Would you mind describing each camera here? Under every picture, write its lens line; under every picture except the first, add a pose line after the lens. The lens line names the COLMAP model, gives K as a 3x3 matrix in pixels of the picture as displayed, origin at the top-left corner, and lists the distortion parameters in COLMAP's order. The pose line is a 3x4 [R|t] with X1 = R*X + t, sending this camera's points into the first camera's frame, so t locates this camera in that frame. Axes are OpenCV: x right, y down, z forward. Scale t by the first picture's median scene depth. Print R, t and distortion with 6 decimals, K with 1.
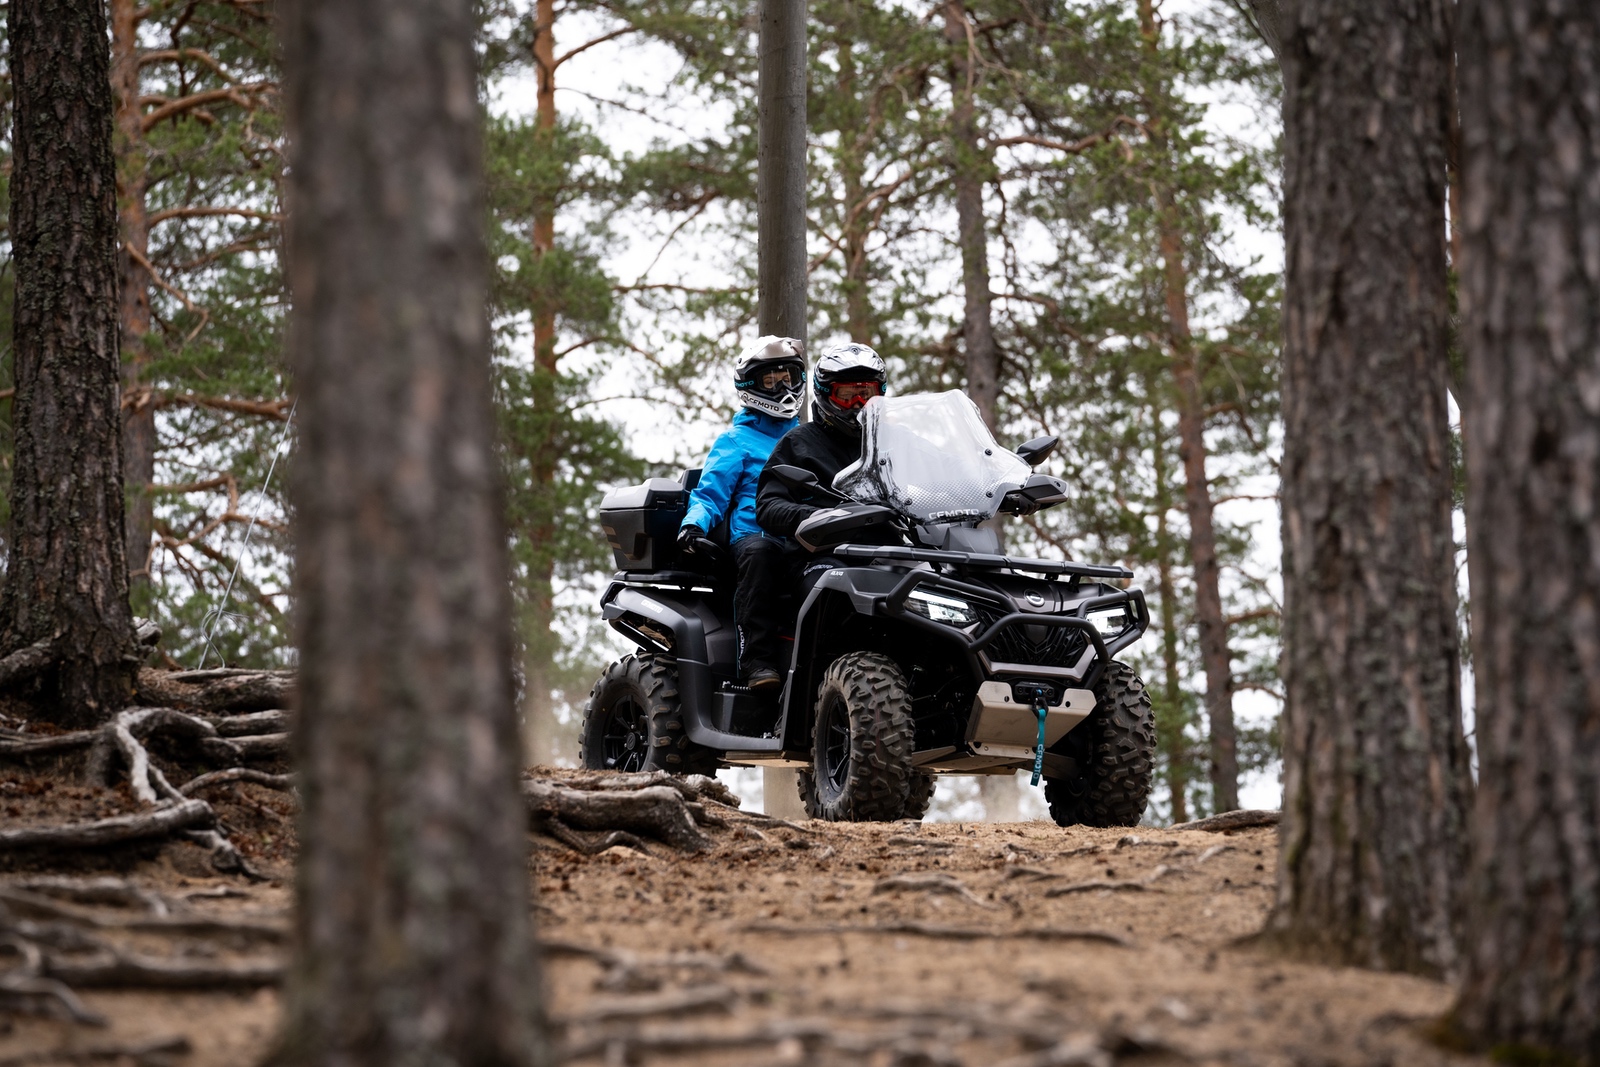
lens RADIAL K [[9143.3, 0, 800.0], [0, 9143.3, 533.5], [0, 0, 1]] dist [0.014385, 0.243727]
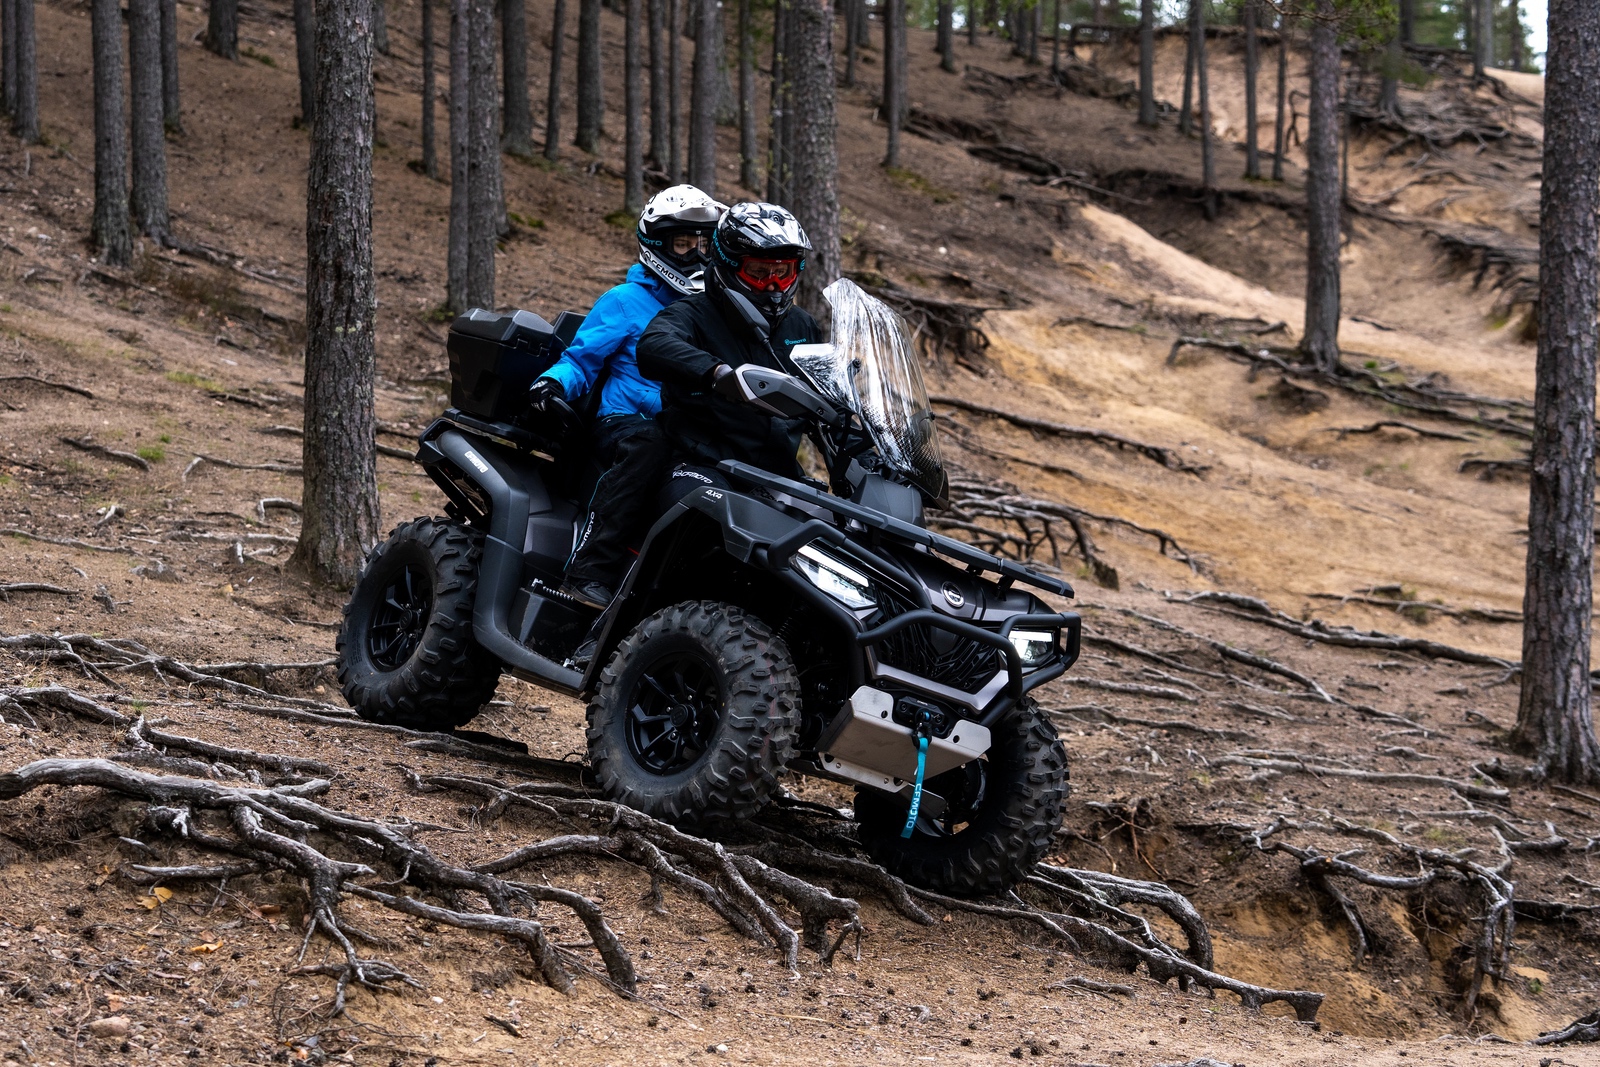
lens RADIAL K [[4576.1, 0, 800.0], [0, 4576.1, 533.5], [0, 0, 1]] dist [1.575692, 0.061710]
pose [[0.961648, 0.270748, 0.043911, -0.004956], [-0.271815, 0.962133, 0.020388, -0.002244], [-0.036728, -0.031541, 0.998827, 0.614660]]
